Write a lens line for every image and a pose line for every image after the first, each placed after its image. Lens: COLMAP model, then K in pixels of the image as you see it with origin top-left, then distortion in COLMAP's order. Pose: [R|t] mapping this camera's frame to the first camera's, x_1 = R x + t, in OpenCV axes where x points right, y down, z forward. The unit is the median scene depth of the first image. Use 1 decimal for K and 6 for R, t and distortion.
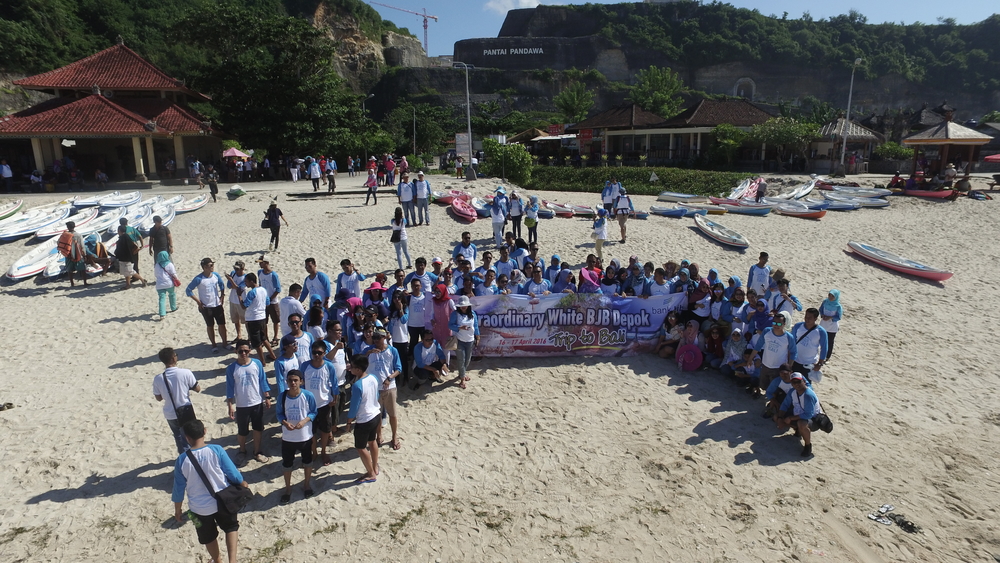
lens RADIAL K [[580.2, 0, 500.0], [0, 580.2, 281.5], [0, 0, 1]] dist [-0.121261, 0.084020]
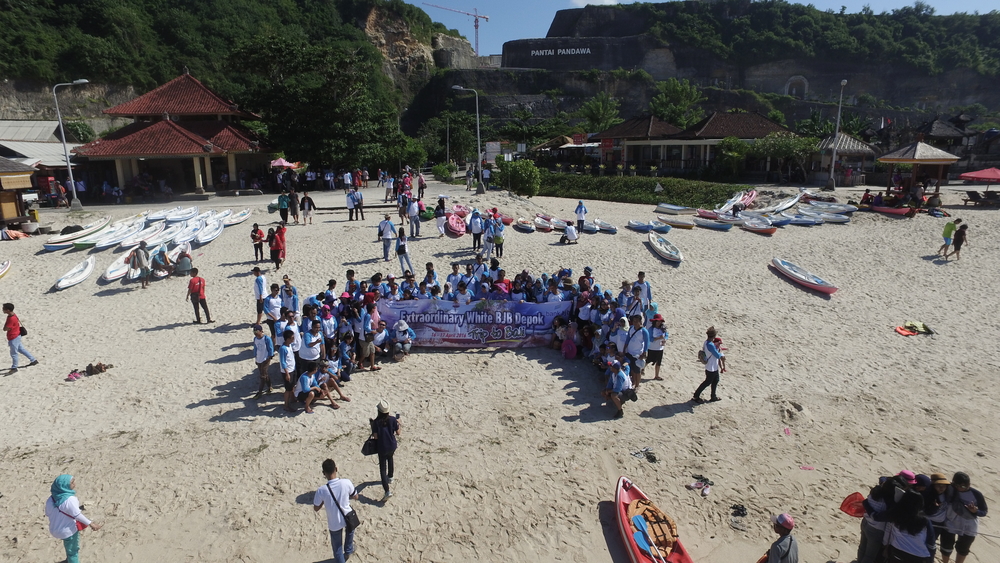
lens RADIAL K [[580.2, 0, 500.0], [0, 580.2, 281.5], [0, 0, 1]] dist [-0.121261, 0.084020]
pose [[0.996106, 0.016960, -0.086517, 0.079954], [-0.016541, 0.999848, 0.005560, -0.009628], [0.086598, -0.004108, 0.996235, -0.110331]]
